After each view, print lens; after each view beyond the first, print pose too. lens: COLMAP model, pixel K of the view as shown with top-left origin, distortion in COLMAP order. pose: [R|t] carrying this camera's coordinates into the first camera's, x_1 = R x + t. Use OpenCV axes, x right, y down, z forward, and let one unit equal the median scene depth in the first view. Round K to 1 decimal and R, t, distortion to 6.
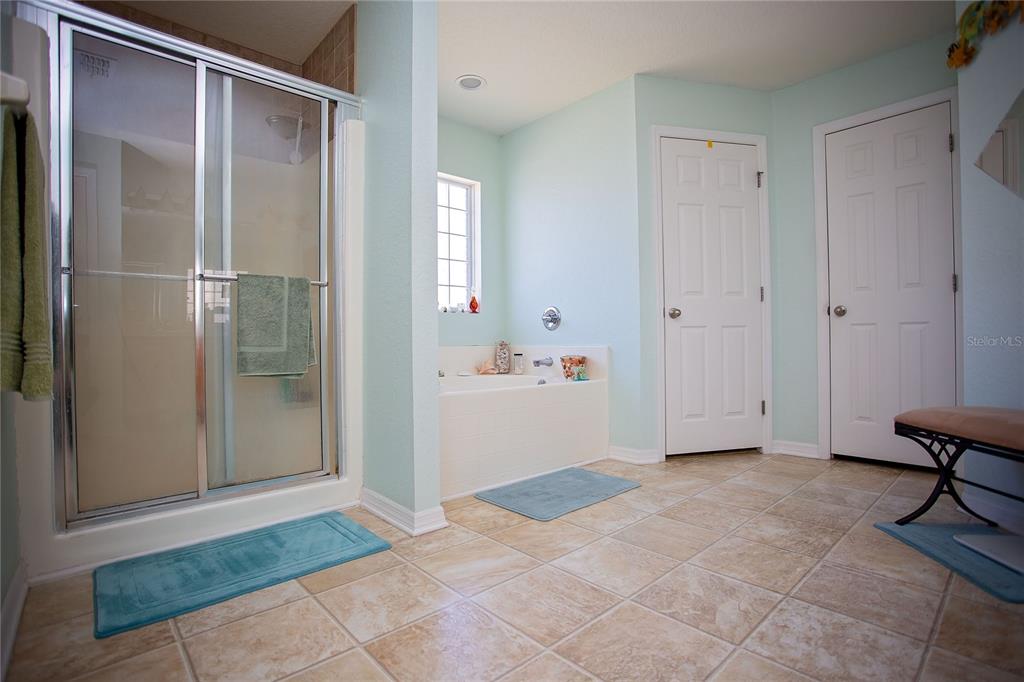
lens RADIAL K [[497.8, 0, 512.0], [0, 497.8, 341.0], [0, 0, 1]] dist [-0.062445, 0.023620]
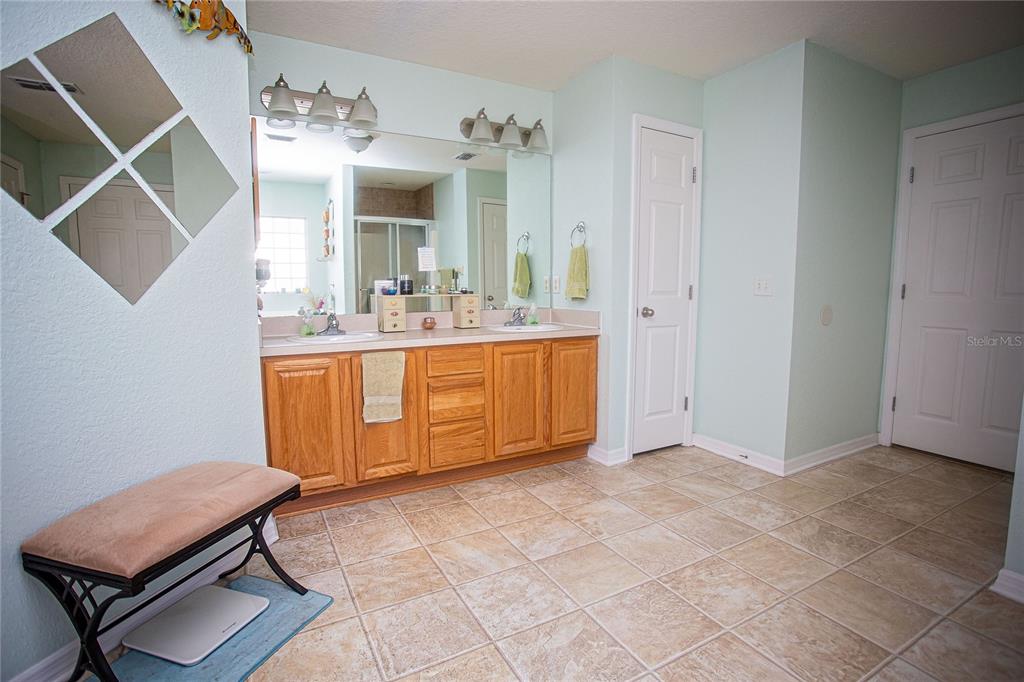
lens RADIAL K [[497.8, 0, 512.0], [0, 497.8, 341.0], [0, 0, 1]] dist [-0.062445, 0.023620]
pose [[-0.972083, -0.014071, 0.234216, 0.208158], [0.012328, 0.993759, 0.110868, -0.172632], [-0.234314, 0.110661, -0.965842, 1.397011]]
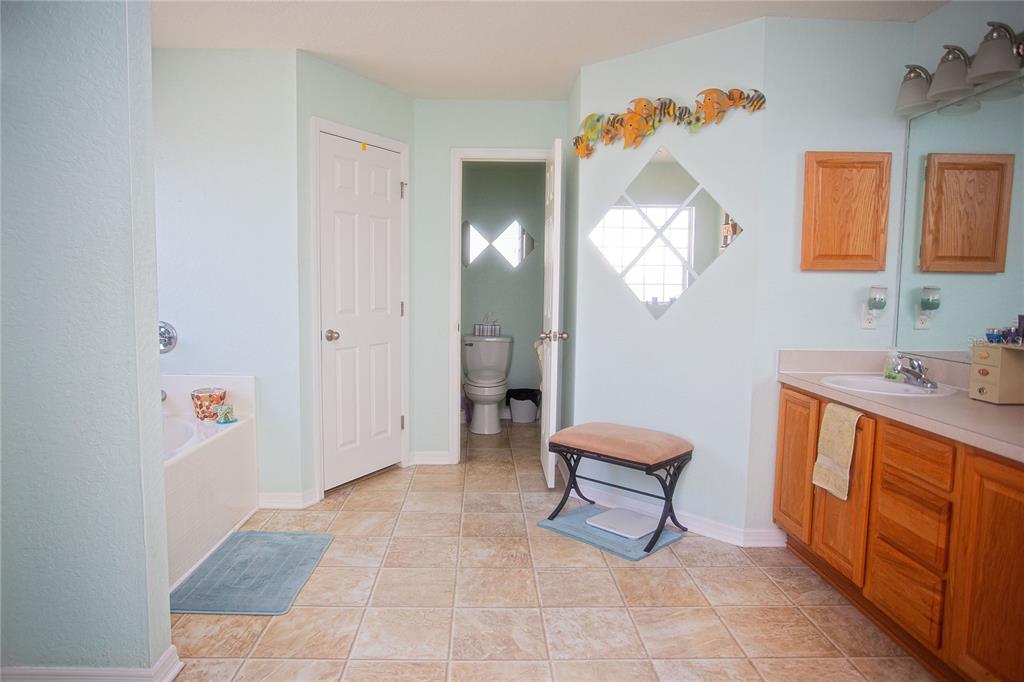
lens RADIAL K [[637.0, 0, 495.5], [0, 637.0, 346.1], [0, 0, 1]] dist [-0.078663, 0.069325]
pose [[0.661814, -0.055837, 0.747586, -0.518817], [-0.017270, 0.995822, 0.089666, -0.224569], [-0.749469, -0.072253, 0.658085, 0.028462]]
